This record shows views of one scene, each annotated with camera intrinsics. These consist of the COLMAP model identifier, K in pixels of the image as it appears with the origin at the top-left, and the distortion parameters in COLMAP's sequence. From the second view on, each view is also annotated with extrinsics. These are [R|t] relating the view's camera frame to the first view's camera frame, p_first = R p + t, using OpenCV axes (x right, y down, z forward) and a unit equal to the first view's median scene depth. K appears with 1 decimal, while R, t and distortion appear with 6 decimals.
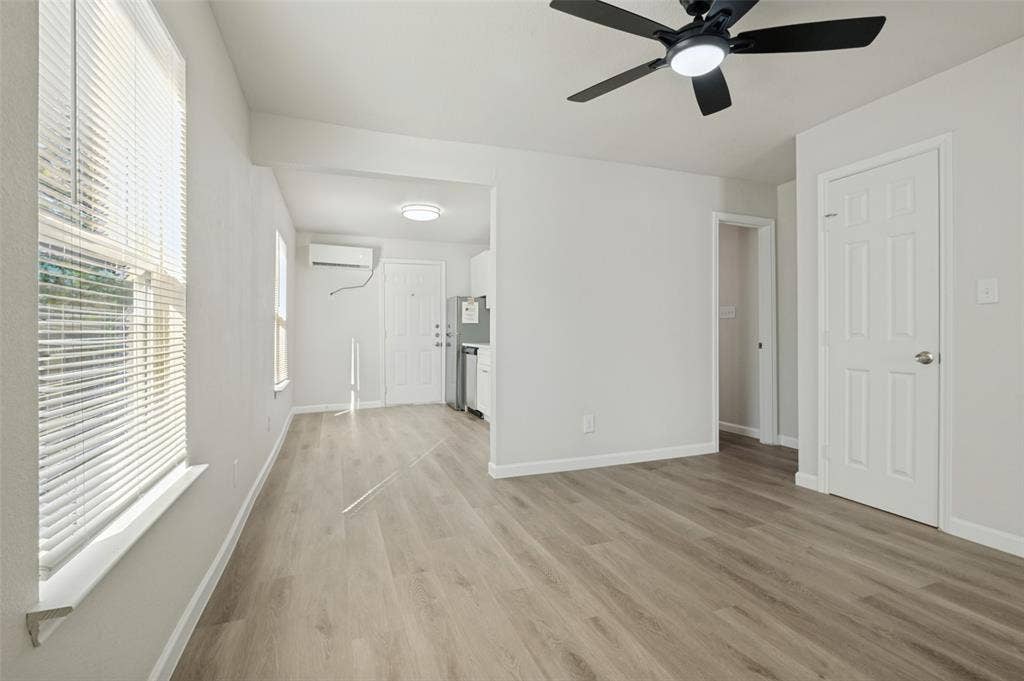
lens RADIAL K [[476.2, 0, 516.1], [0, 476.2, 328.1], [0, 0, 1]] dist [-0.004088, -0.000687]
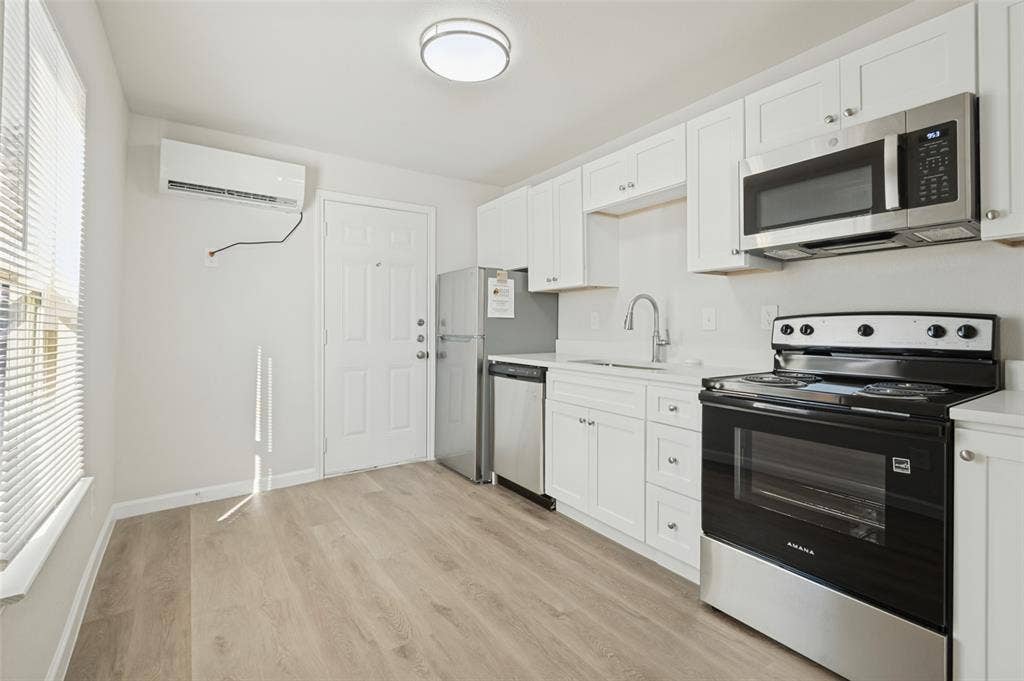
lens RADIAL K [[482.7, 0, 515.5], [0, 482.7, 319.5], [0, 0, 1]] dist [0.000608, -0.000298]
pose [[0.973035, 0.005762, 0.230585, -0.205565], [-0.005217, 0.999982, -0.002973, -0.007150], [-0.230598, 0.001690, 0.973048, 0.466073]]
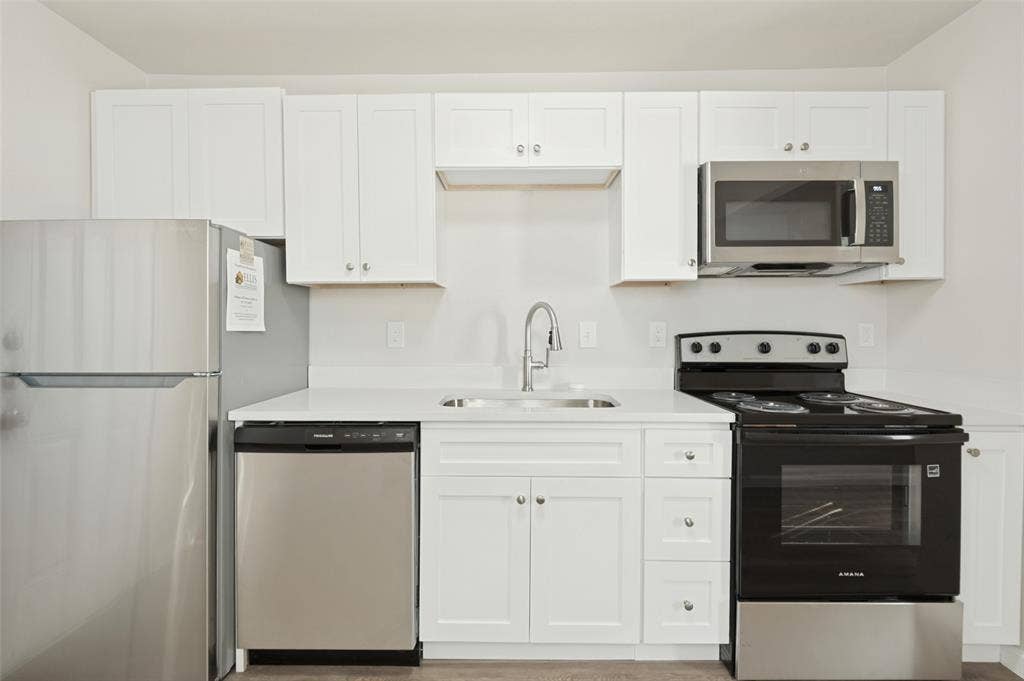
lens RADIAL K [[476.2, 0, 516.1], [0, 476.2, 328.1], [0, 0, 1]] dist [-0.004088, -0.000687]
pose [[0.349208, 0.000569, 0.937045, -0.293932], [-0.012191, 0.999918, 0.003936, -0.015483], [-0.936966, -0.012798, 0.349186, 0.762099]]
